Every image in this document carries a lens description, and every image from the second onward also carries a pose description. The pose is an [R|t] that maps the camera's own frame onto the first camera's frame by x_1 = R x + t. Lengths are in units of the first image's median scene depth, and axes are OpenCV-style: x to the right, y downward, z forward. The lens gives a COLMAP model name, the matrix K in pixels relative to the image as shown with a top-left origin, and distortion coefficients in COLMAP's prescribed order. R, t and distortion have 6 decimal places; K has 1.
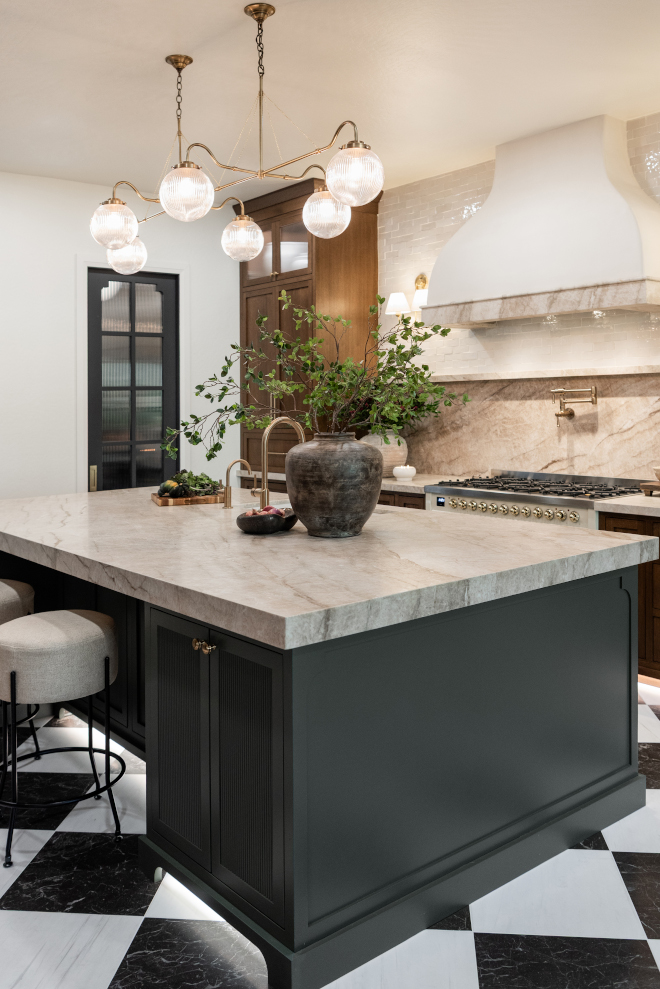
lens RADIAL K [[916.8, 0, 379.3], [0, 916.8, 354.0], [0, 0, 1]] dist [0.017954, 0.000000]
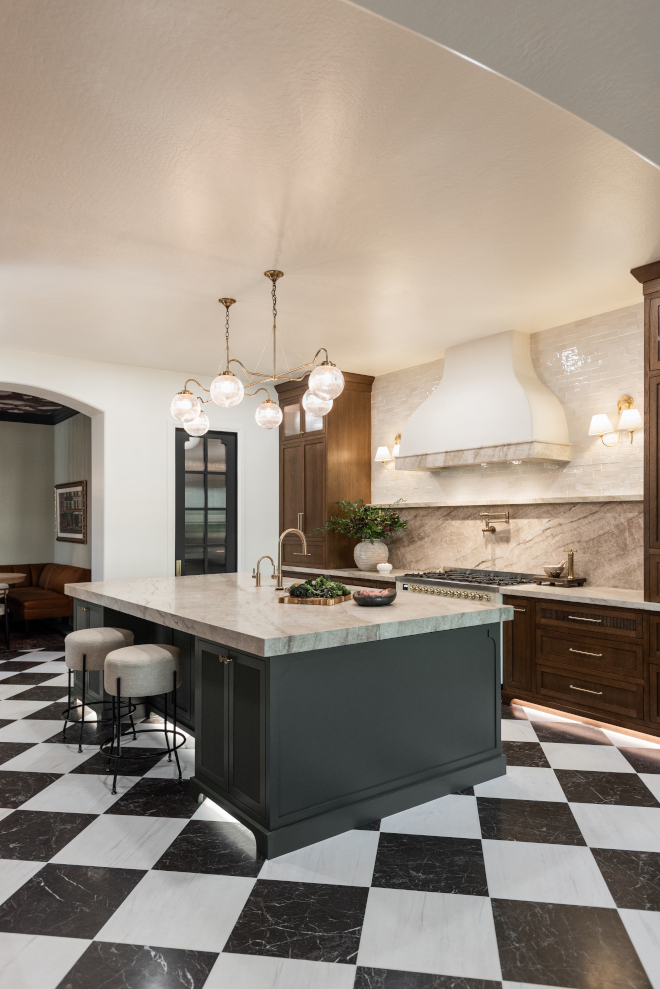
lens RADIAL K [[694.8, 0, 368.8], [0, 694.8, 491.2], [0, 0, 1]] dist [0.071541, 0.001009]
pose [[0.998503, 0.010143, -0.053741, 0.067549], [-0.009579, 0.999897, 0.010730, -0.007565], [0.053845, -0.010199, 0.998497, -0.138187]]
